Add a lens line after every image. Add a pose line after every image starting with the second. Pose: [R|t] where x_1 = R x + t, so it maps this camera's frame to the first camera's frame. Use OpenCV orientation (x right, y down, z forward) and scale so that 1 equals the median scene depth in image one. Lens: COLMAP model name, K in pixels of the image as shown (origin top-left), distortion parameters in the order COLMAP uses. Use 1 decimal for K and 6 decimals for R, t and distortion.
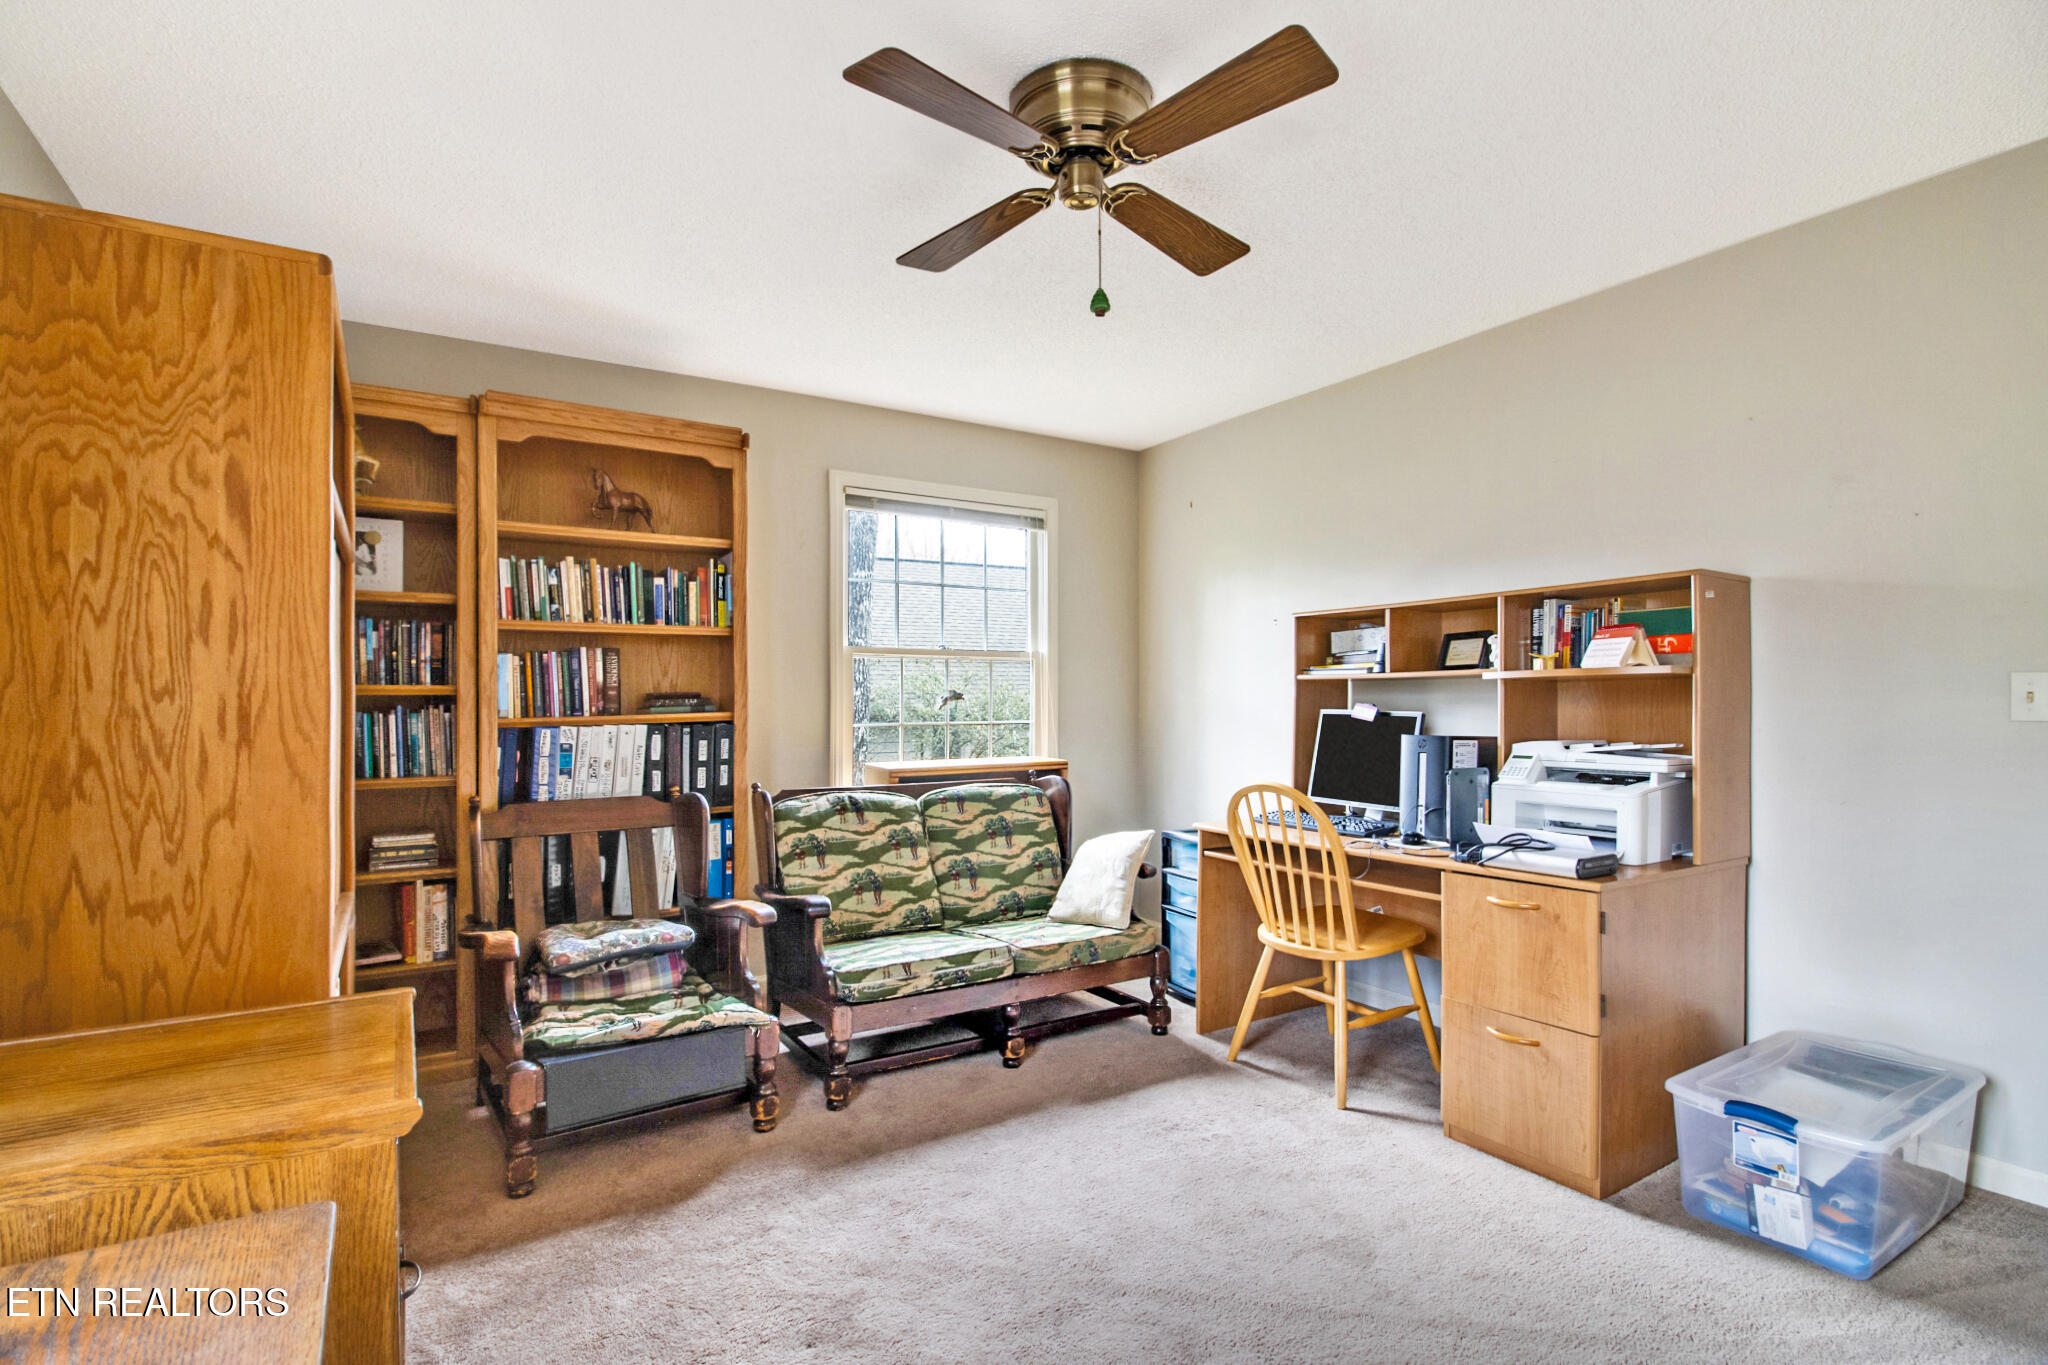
lens RADIAL K [[942.6, 0, 1007.7], [0, 942.6, 679.8], [0, 0, 1]] dist [-0.002224, -0.014275]
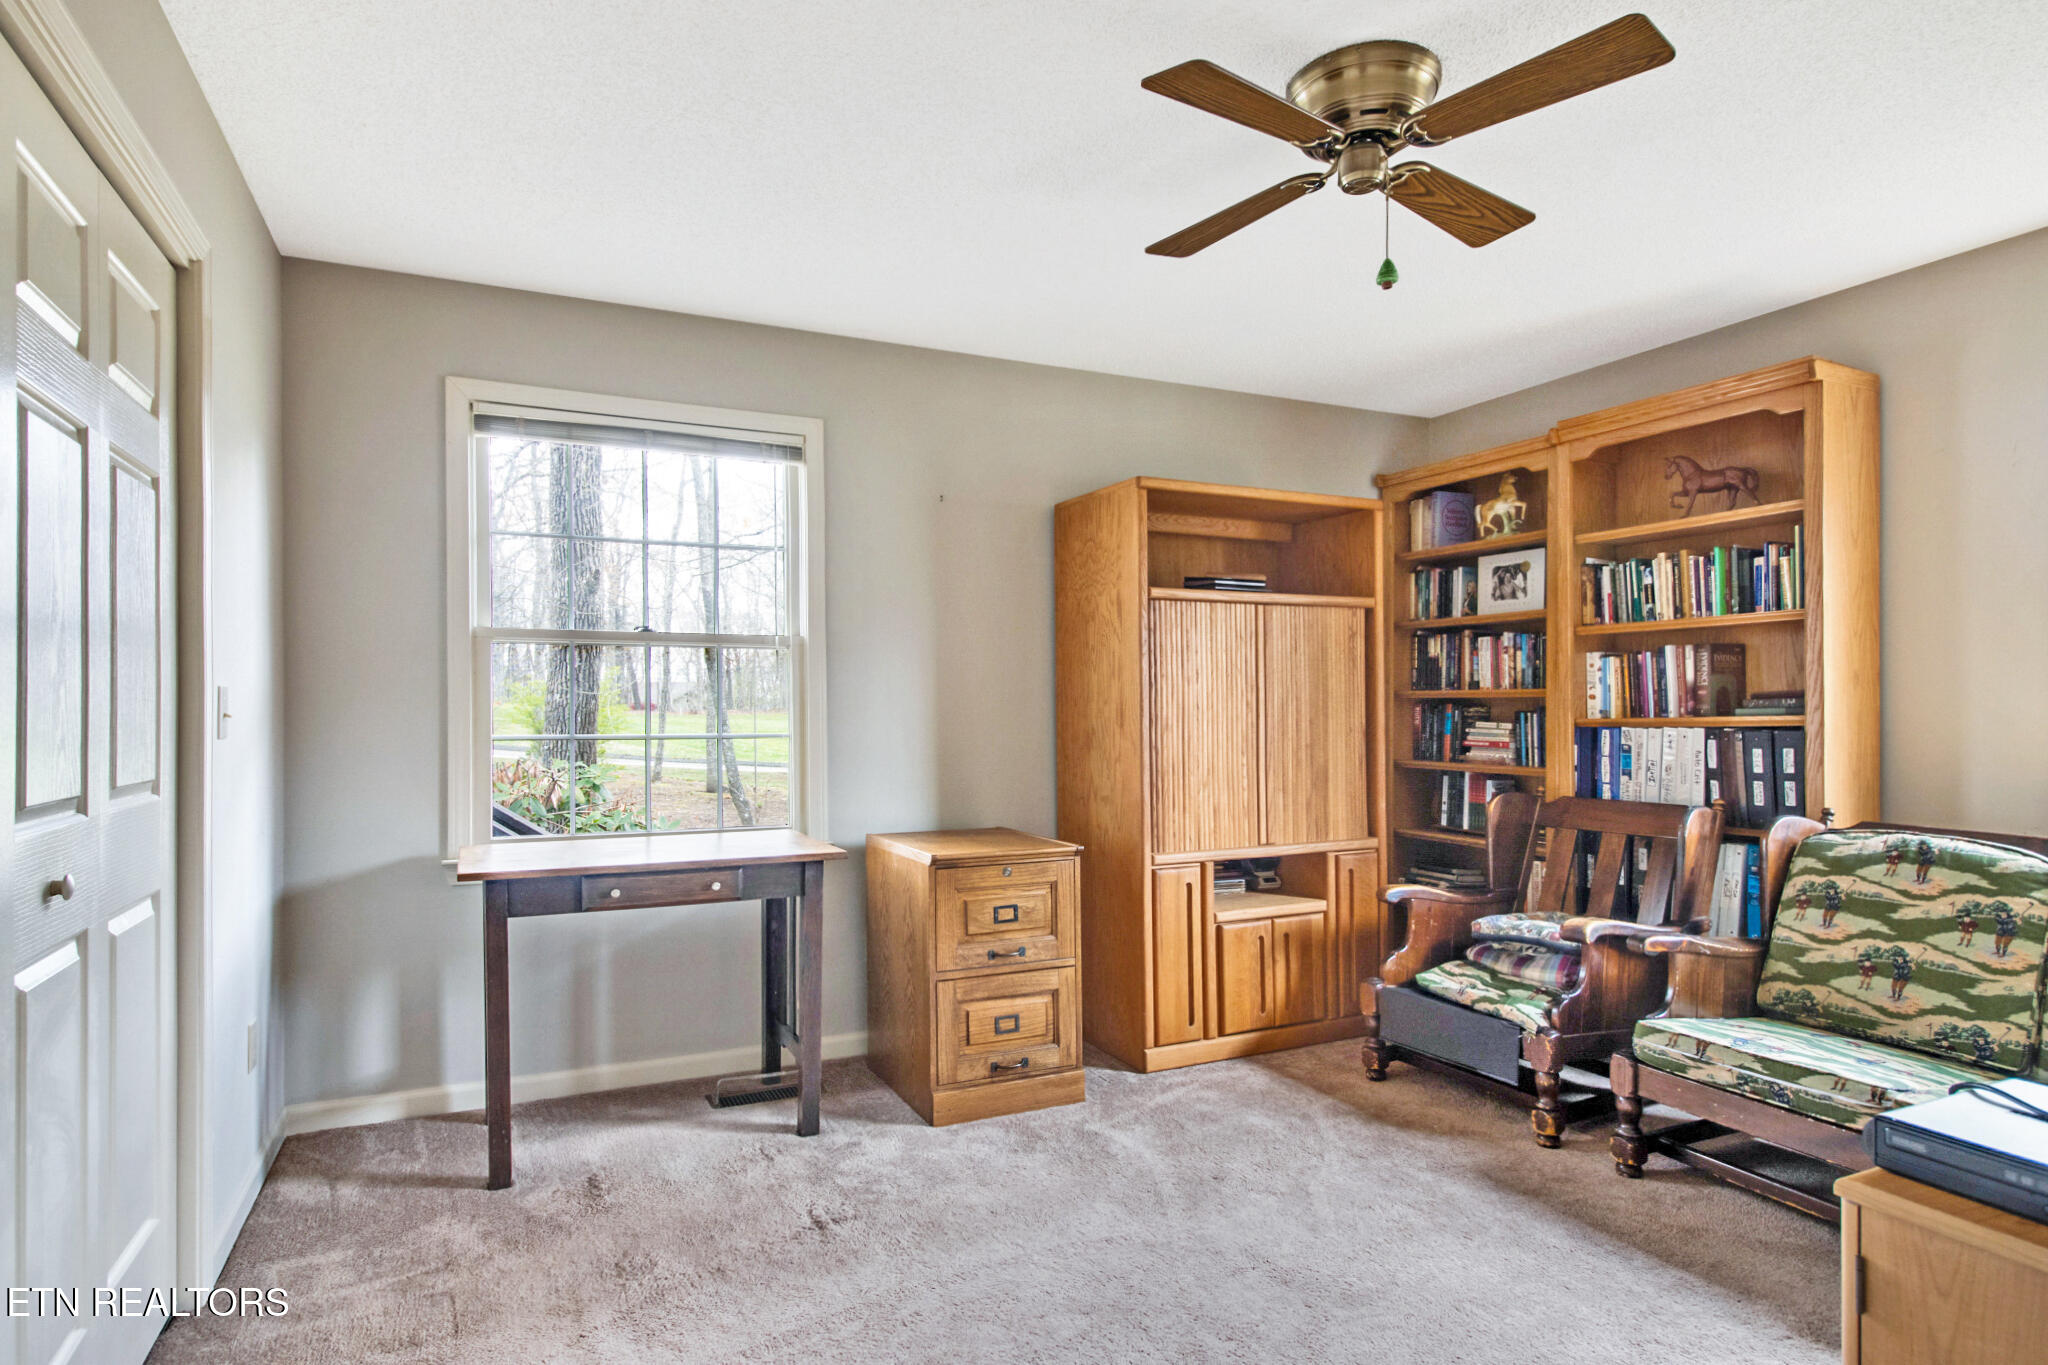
lens RADIAL K [[1106.4, 0, 1024.0], [0, 1106.4, 682.5], [0, 0, 1]] dist [-0.000530, -0.000084]
pose [[-0.106529, -0.014108, -0.994210, 0.740731], [0.034985, 0.999227, -0.017928, 0.000047], [0.993694, -0.036692, -0.105953, 0.467433]]
